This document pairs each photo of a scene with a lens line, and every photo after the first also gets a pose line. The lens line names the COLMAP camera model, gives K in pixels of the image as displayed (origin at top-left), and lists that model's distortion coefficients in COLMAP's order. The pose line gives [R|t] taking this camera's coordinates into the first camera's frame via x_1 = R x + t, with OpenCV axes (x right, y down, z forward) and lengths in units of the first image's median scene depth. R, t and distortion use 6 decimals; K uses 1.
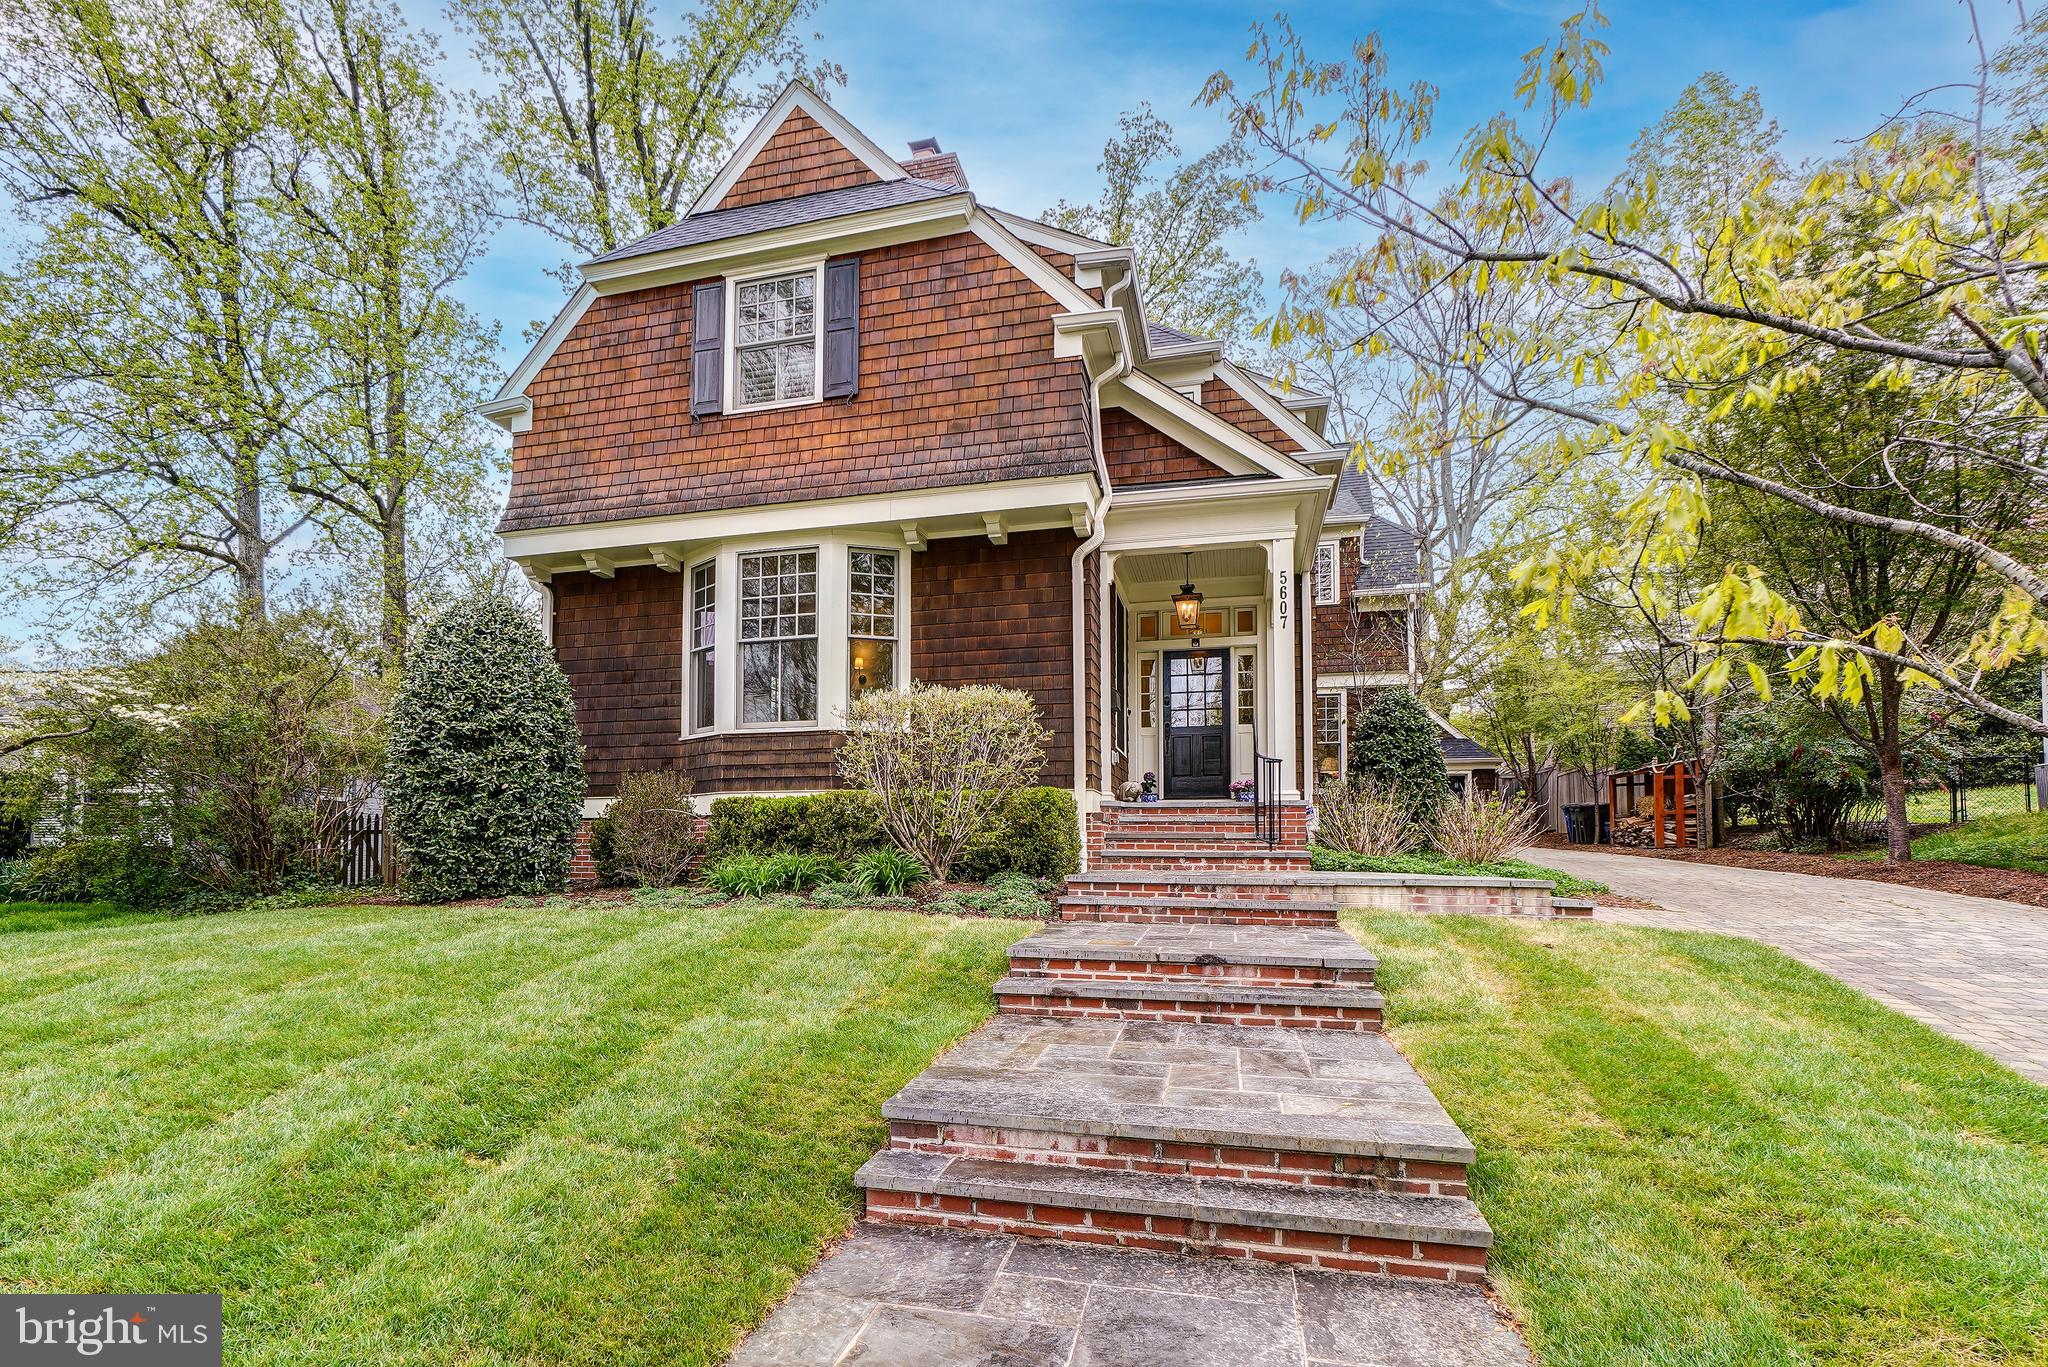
lens RADIAL K [[1014.6, 0, 941.3], [0, 1014.6, 824.1], [0, 0, 1]] dist [-0.007972, 0.003037]
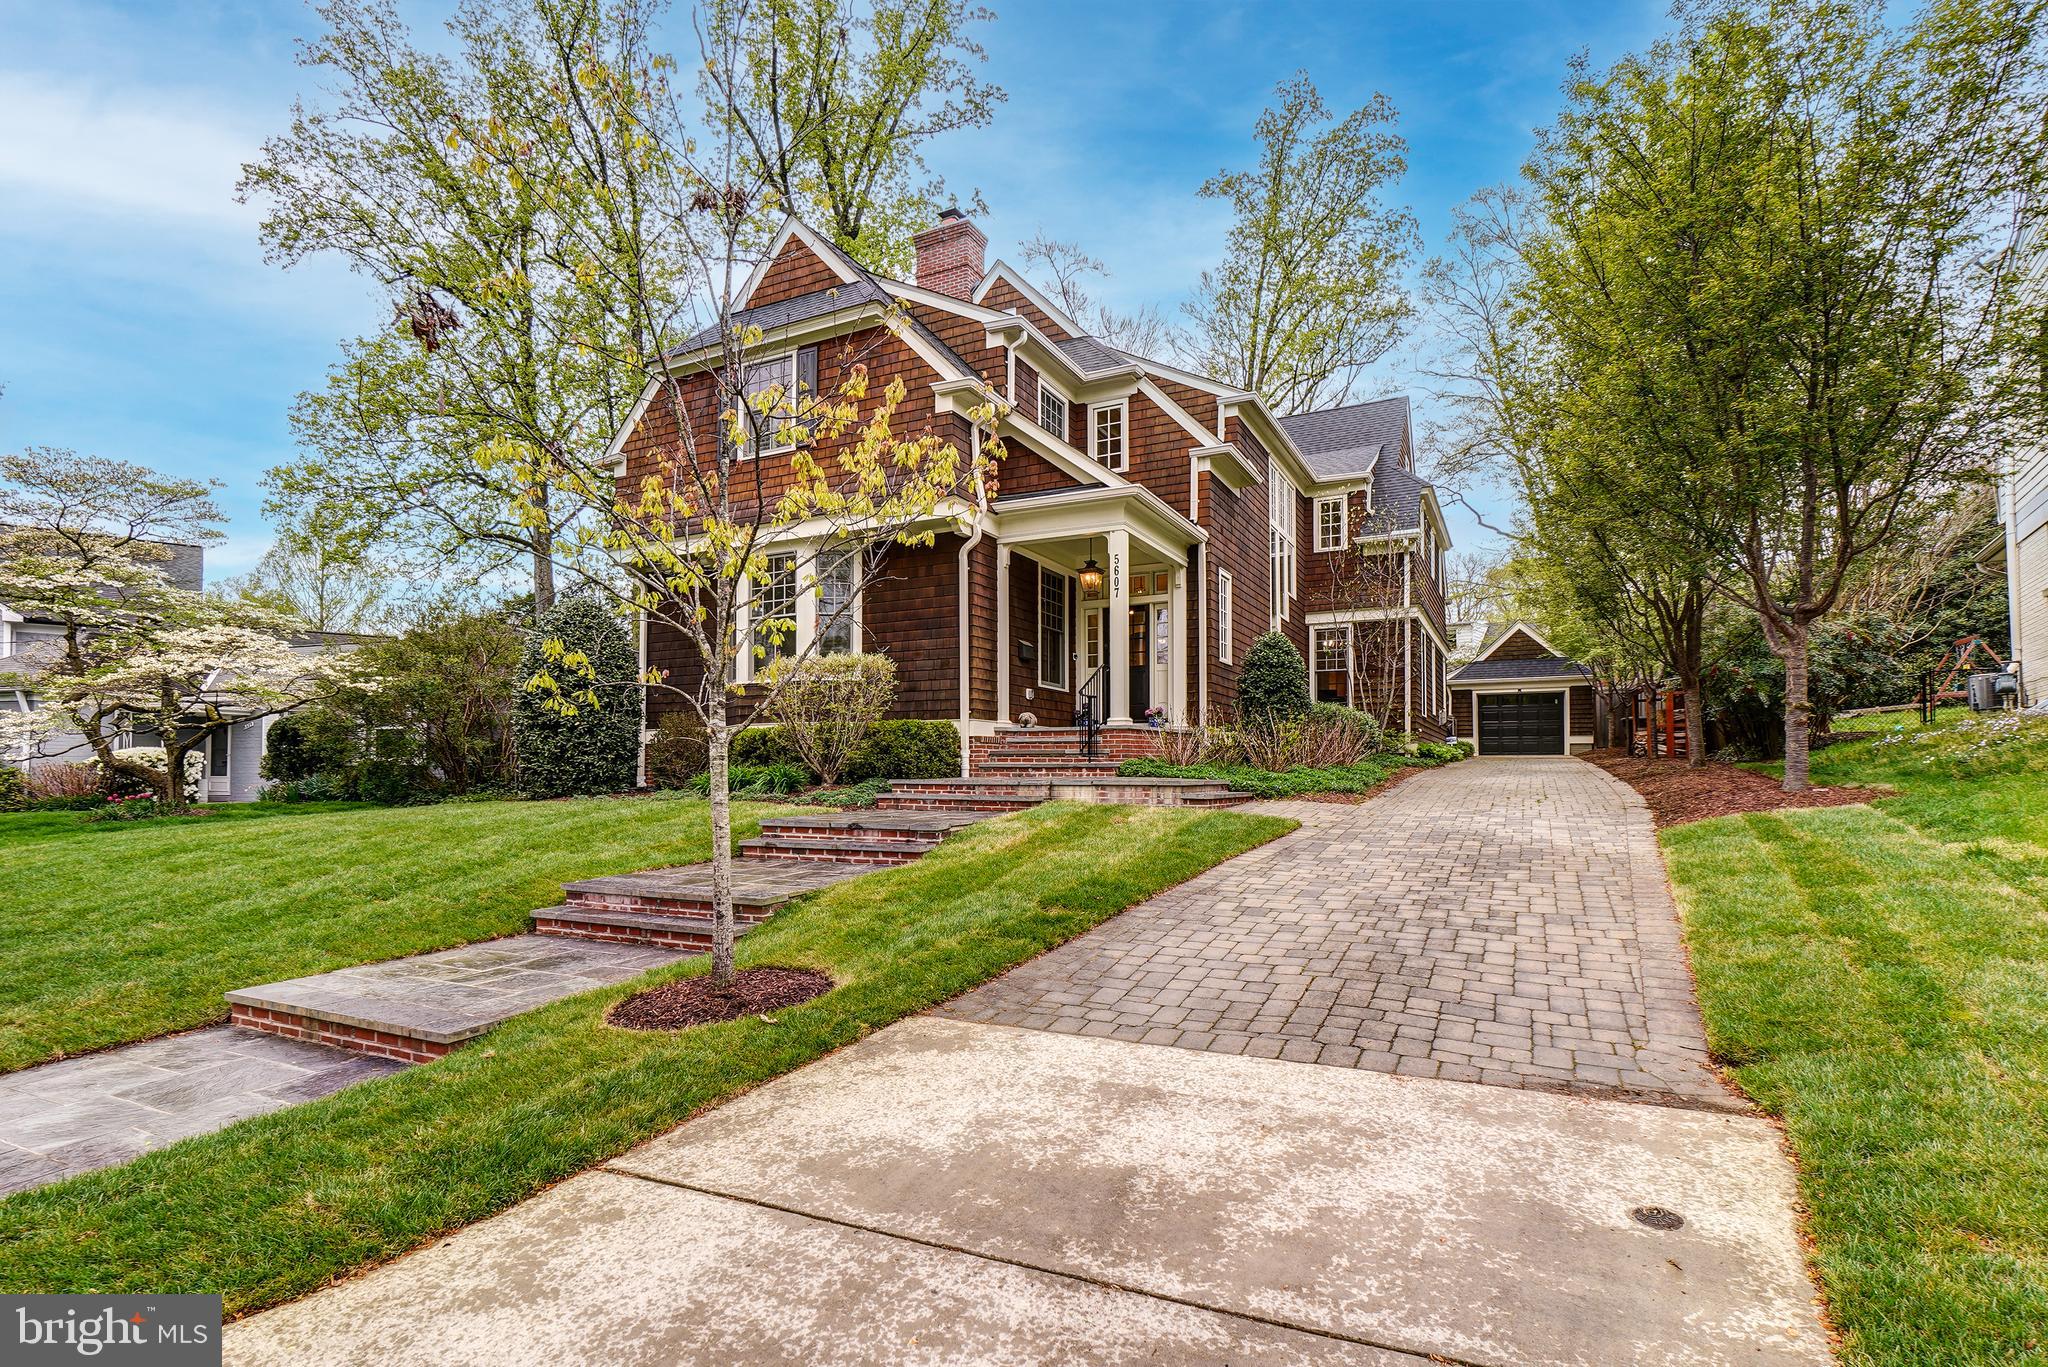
lens RADIAL K [[962.2, 0, 1041.6], [0, 962.2, 756.4], [0, 0, 1]] dist [-0.009790, -0.000266]
pose [[0.984604, -0.007902, -0.174624, 0.453110], [0.010575, 0.999841, 0.014383, -0.001085], [0.174482, -0.016008, 0.984530, -0.275679]]
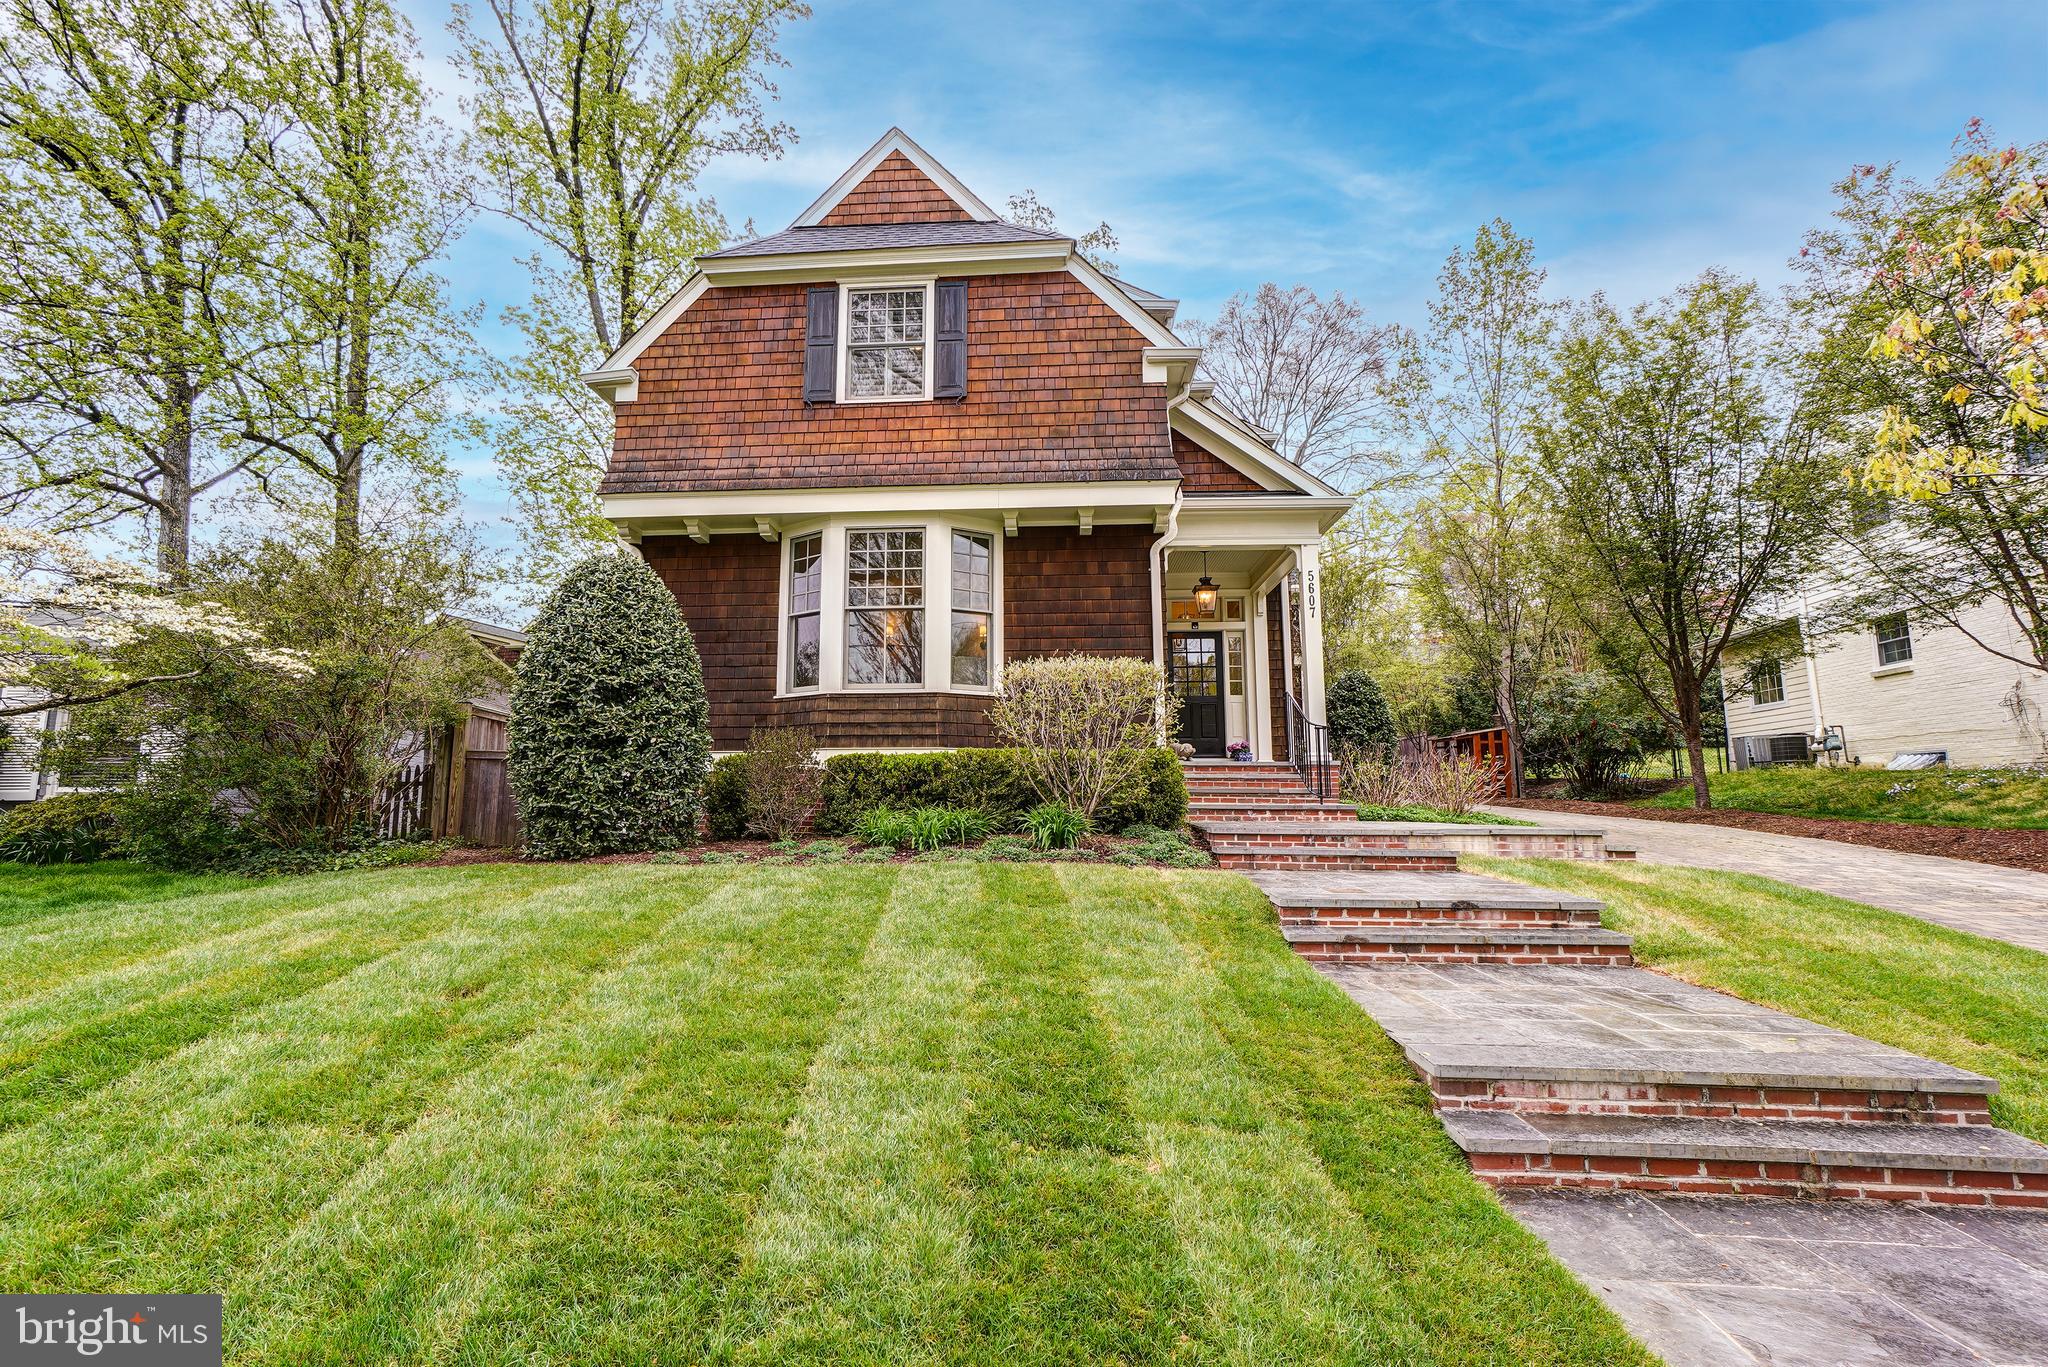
lens RADIAL K [[877.8, 0, 984.4], [0, 877.8, 695.5], [0, 0, 1]] dist [-0.005362, 0.005227]
pose [[0.979147, 0.023474, 0.201793, -0.247439], [-0.005337, 0.995931, -0.089959, -0.004634], [-0.203084, 0.087006, 0.975288, 0.069735]]
